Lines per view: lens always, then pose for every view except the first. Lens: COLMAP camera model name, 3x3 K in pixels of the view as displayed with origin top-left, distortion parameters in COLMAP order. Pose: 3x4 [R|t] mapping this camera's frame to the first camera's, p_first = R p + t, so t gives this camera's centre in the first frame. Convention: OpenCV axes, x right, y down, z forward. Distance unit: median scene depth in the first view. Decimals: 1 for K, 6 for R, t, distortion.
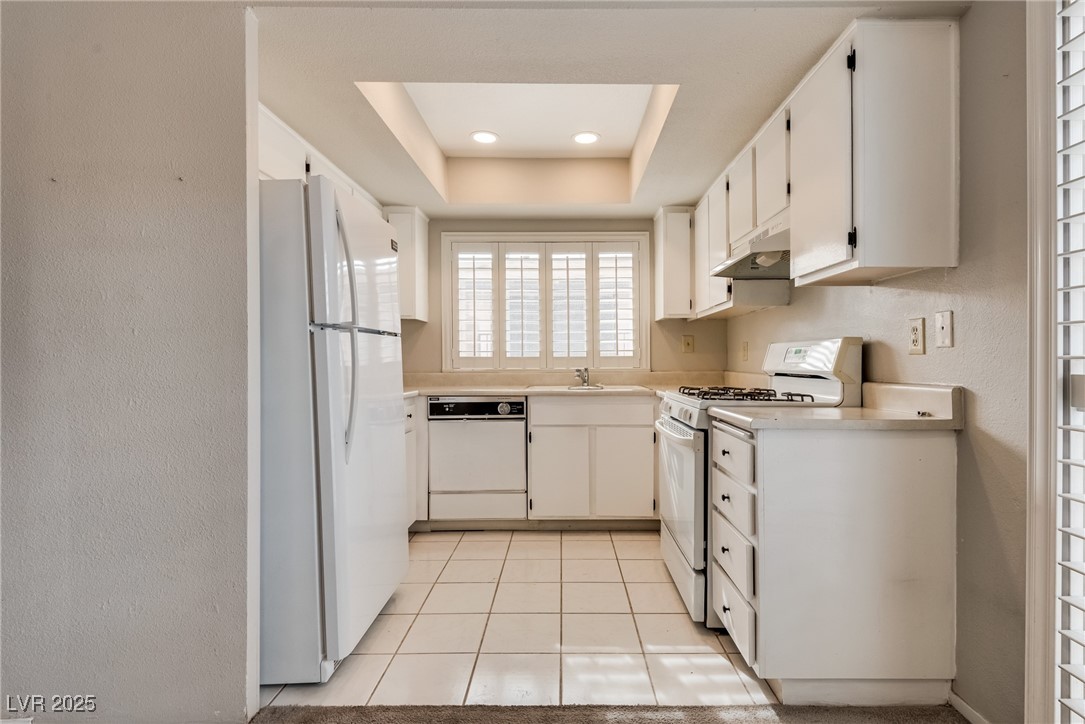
lens RADIAL K [[539.9, 0, 568.2], [0, 539.9, 355.8], [0, 0, 1]] dist [0.029880, -0.000330]
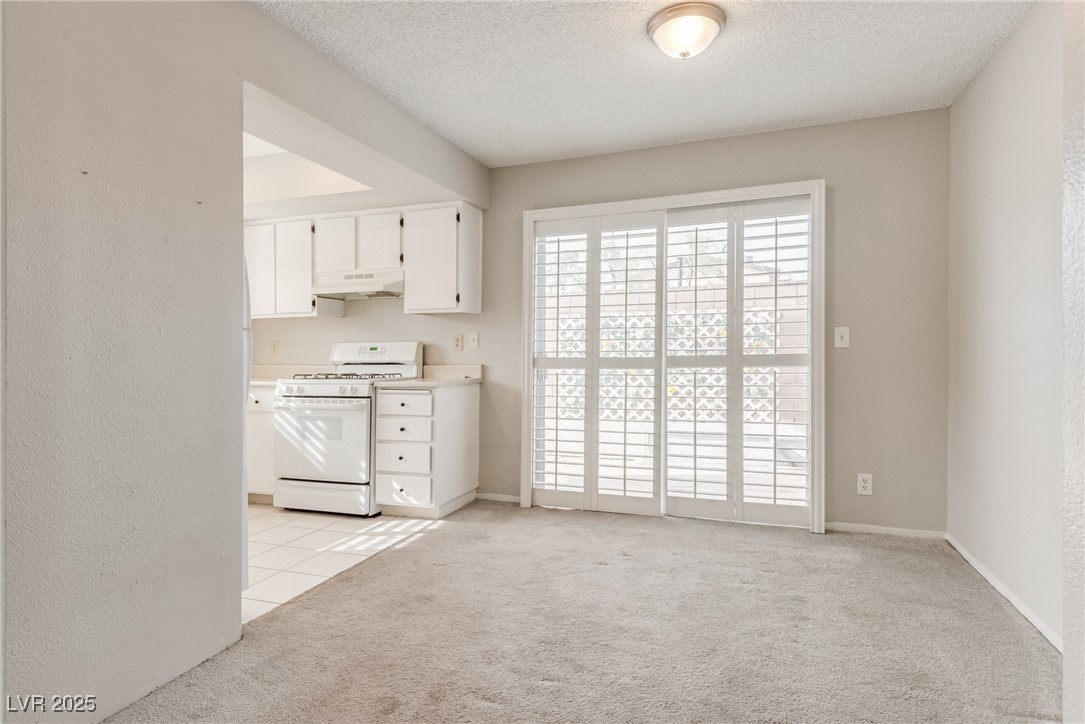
lens RADIAL K [[539.9, 0, 568.2], [0, 539.9, 355.8], [0, 0, 1]] dist [0.029880, -0.000330]
pose [[0.323439, -0.004791, 0.946237, -1.156314], [-0.002386, 0.999980, 0.005879, 0.003459], [-0.946246, -0.004159, 0.323421, -0.101781]]
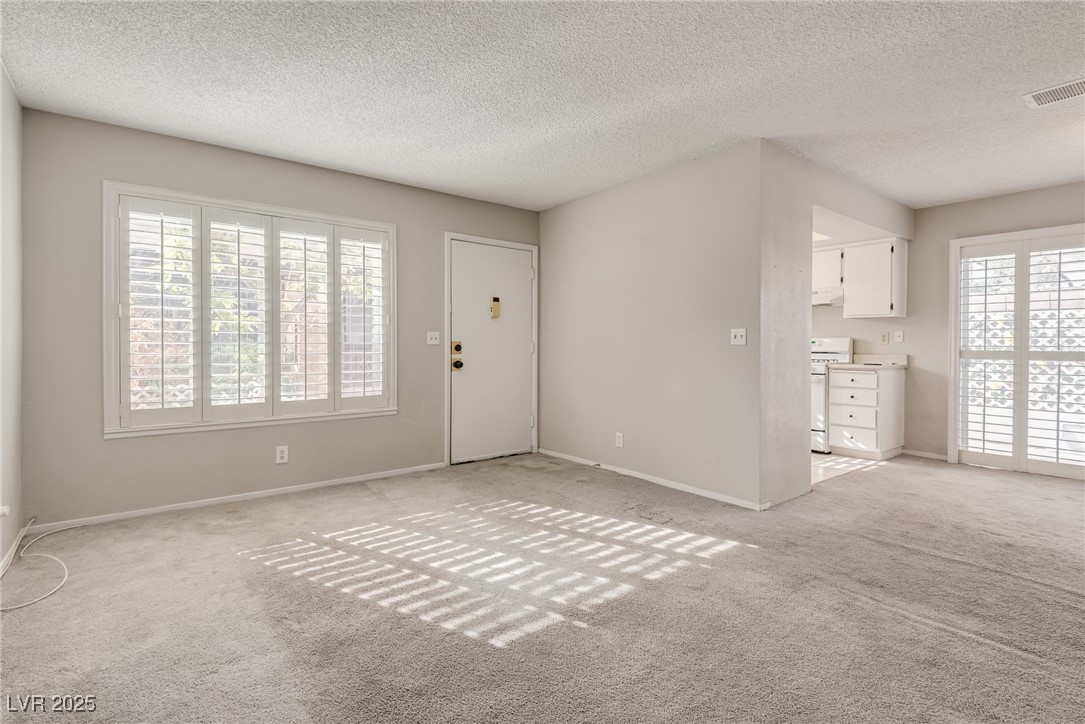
lens RADIAL K [[513.3, 0, 541.6], [0, 513.3, 338.6], [0, 0, 1]] dist [-0.000223, -0.006031]
pose [[0.794119, 0.017268, 0.607517, -2.341710], [-0.016267, 0.999842, -0.007155, 0.014897], [-0.607545, -0.004201, 0.794274, -0.077502]]
